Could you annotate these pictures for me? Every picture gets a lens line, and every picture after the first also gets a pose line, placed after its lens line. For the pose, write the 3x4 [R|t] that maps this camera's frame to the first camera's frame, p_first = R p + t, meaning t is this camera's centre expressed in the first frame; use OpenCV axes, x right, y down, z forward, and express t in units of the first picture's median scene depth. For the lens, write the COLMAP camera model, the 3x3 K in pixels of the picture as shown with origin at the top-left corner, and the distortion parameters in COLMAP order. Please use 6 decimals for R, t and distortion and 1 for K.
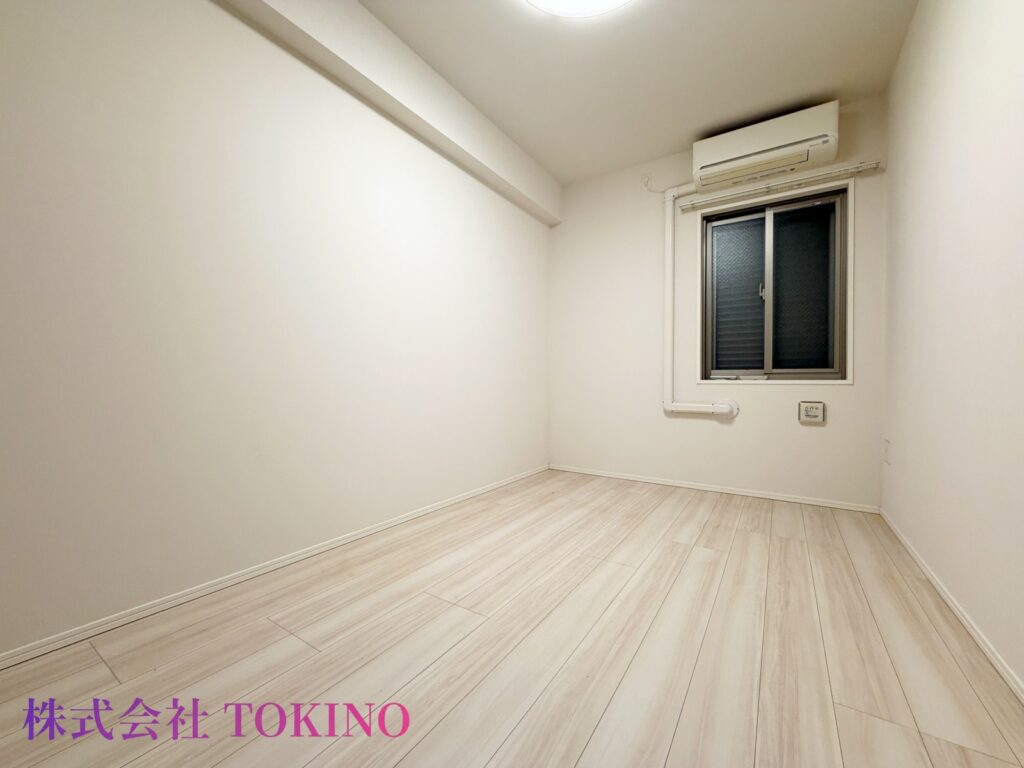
lens RADIAL K [[409.3, 0, 512.0], [0, 409.3, 377.9], [0, 0, 1]] dist [0.000736, -0.000579]
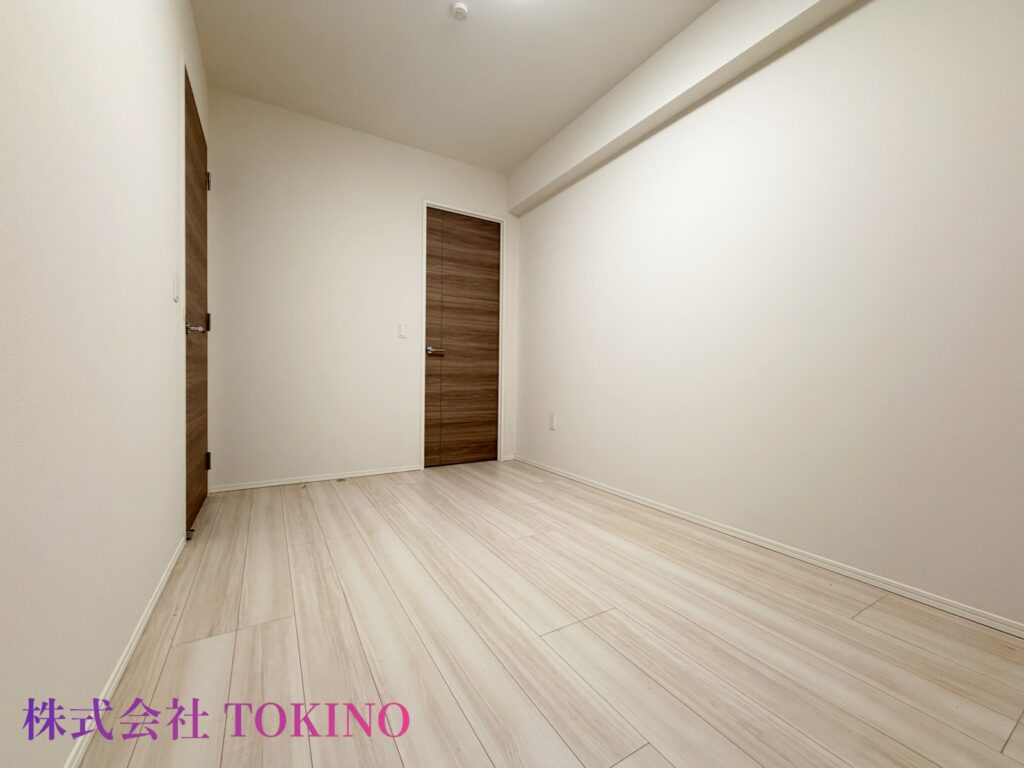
lens RADIAL K [[409.3, 0, 511.2], [0, 409.3, 385.7], [0, 0, 1]] dist [0.000736, -0.000579]
pose [[-0.435246, 0.011509, -0.900238, 1.100474], [-0.004920, 0.999873, 0.015161, 0.033850], [0.900298, 0.011028, -0.435135, 1.451954]]
